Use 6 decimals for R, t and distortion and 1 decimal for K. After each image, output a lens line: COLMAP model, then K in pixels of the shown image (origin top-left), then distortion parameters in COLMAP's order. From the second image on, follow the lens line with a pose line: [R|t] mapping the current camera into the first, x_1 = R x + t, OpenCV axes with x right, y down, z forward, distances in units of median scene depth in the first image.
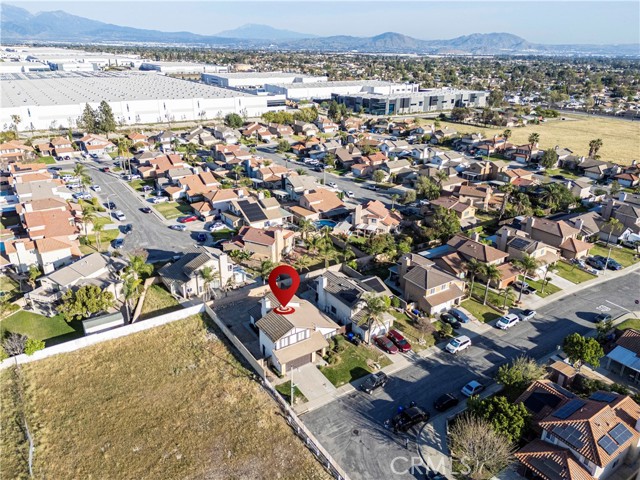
lens RADIAL K [[468.2, 0, 320.0], [0, 468.2, 240.0], [0, 0, 1]] dist [0.083239, -0.092320]
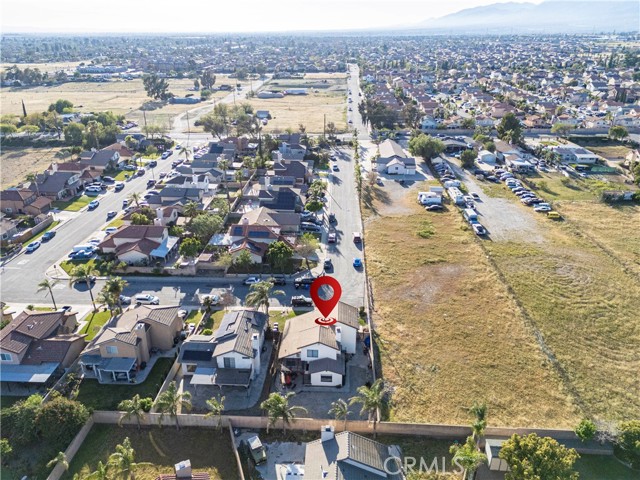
lens RADIAL K [[468.2, 0, 320.0], [0, 468.2, 240.0], [0, 0, 1]] dist [0.083239, -0.092320]
pose [[-0.800880, -0.258615, 0.540102, -0.601747], [0.214204, 0.718535, 0.661683, -0.699480], [-0.559203, 0.645620, -0.520064, 1.517387]]
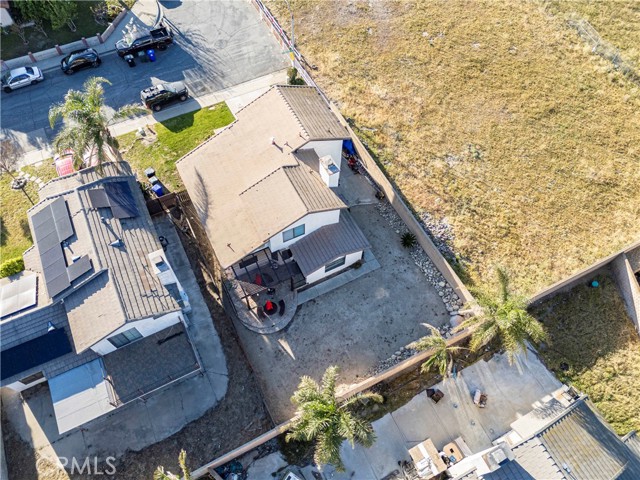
lens RADIAL K [[468.2, 0, 320.0], [0, 468.2, 240.0], [0, 0, 1]] dist [0.083239, -0.092320]
pose [[-0.991325, -0.127052, 0.033658, -0.141333], [0.015234, 0.143289, 0.989564, -0.305810], [-0.130549, 0.981492, -0.140110, 1.221562]]
